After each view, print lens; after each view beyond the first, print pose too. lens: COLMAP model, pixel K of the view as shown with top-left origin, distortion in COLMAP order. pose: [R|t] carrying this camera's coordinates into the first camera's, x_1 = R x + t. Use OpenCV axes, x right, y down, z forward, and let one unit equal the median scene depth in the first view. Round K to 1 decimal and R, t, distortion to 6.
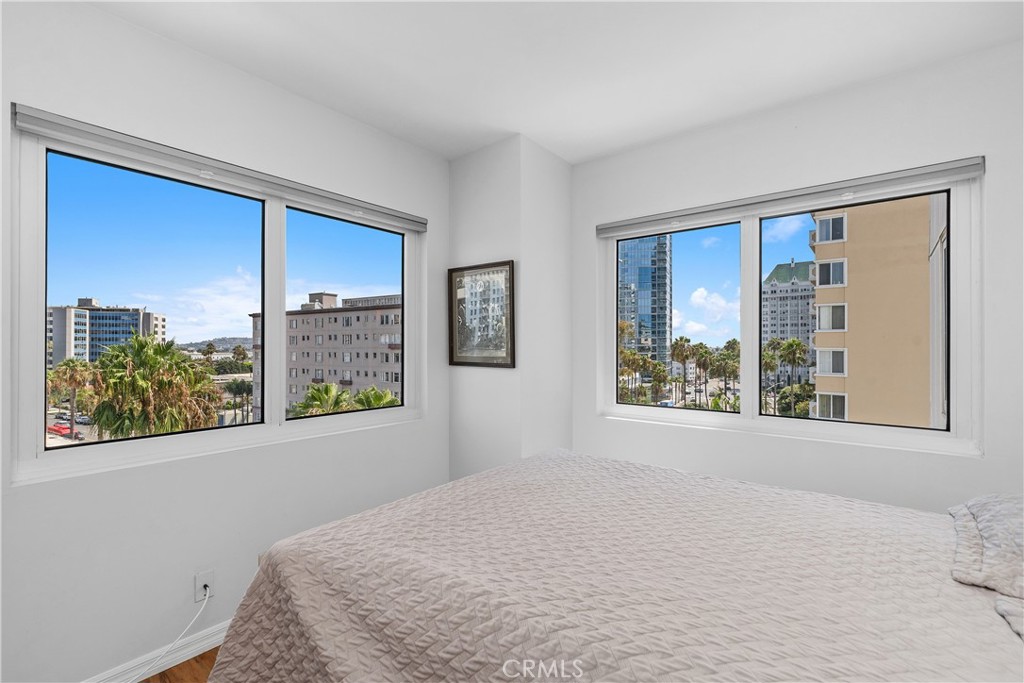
lens RADIAL K [[463.3, 0, 513.8], [0, 463.3, 344.5], [0, 0, 1]] dist [0.005592, -0.001216]
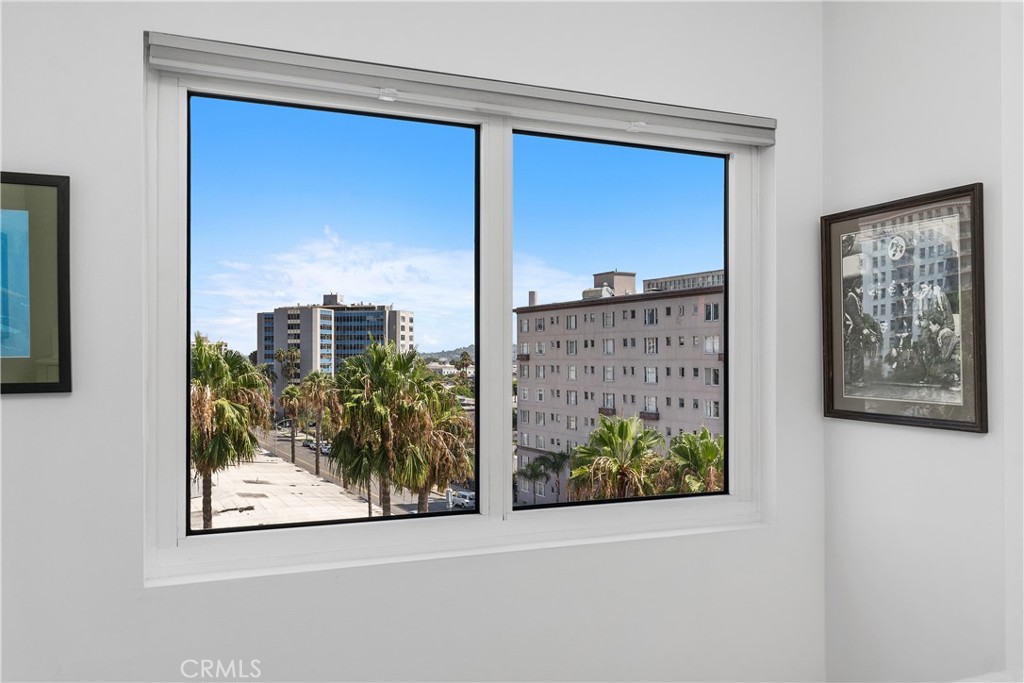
lens RADIAL K [[790.6, 0, 509.2], [0, 790.6, 345.3], [0, 0, 1]] dist [-0.009871, 0.011755]
pose [[0.865840, -0.005133, -0.500295, -0.002536], [-0.000048, 0.999947, -0.010344, -0.003996], [0.500321, 0.008980, 0.865793, 0.024587]]
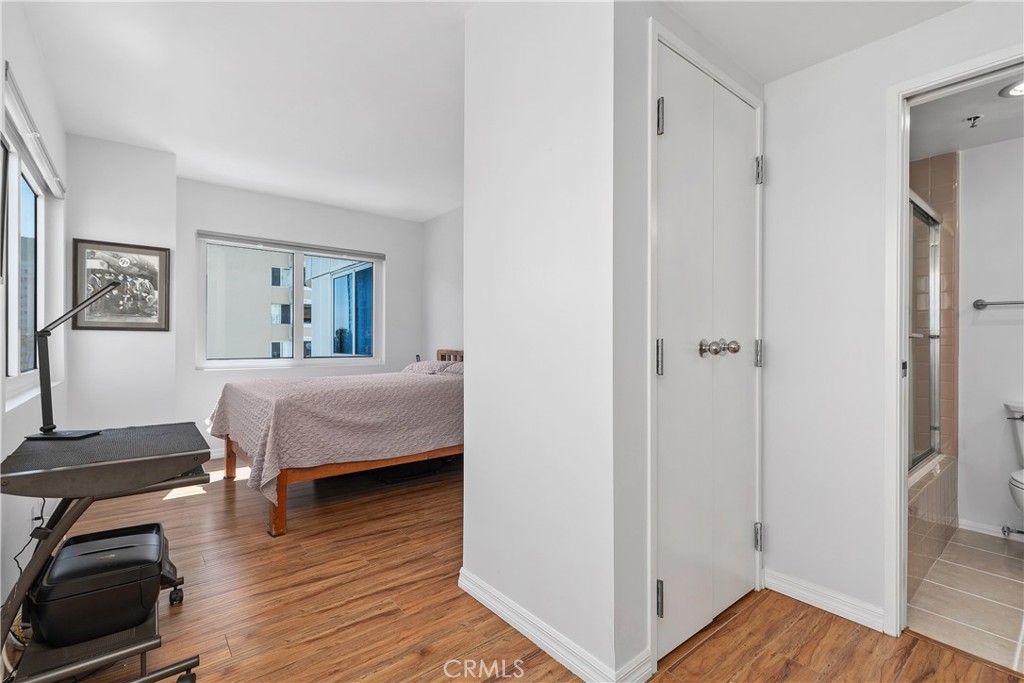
lens RADIAL K [[463.3, 0, 503.3], [0, 463.3, 339.8], [0, 0, 1]] dist [0.005592, -0.001216]
pose [[0.225311, 0.004059, 0.974278, -0.181536], [-0.008435, 0.999962, -0.002215, 0.011851], [-0.974250, -0.007719, 0.225337, -0.036598]]
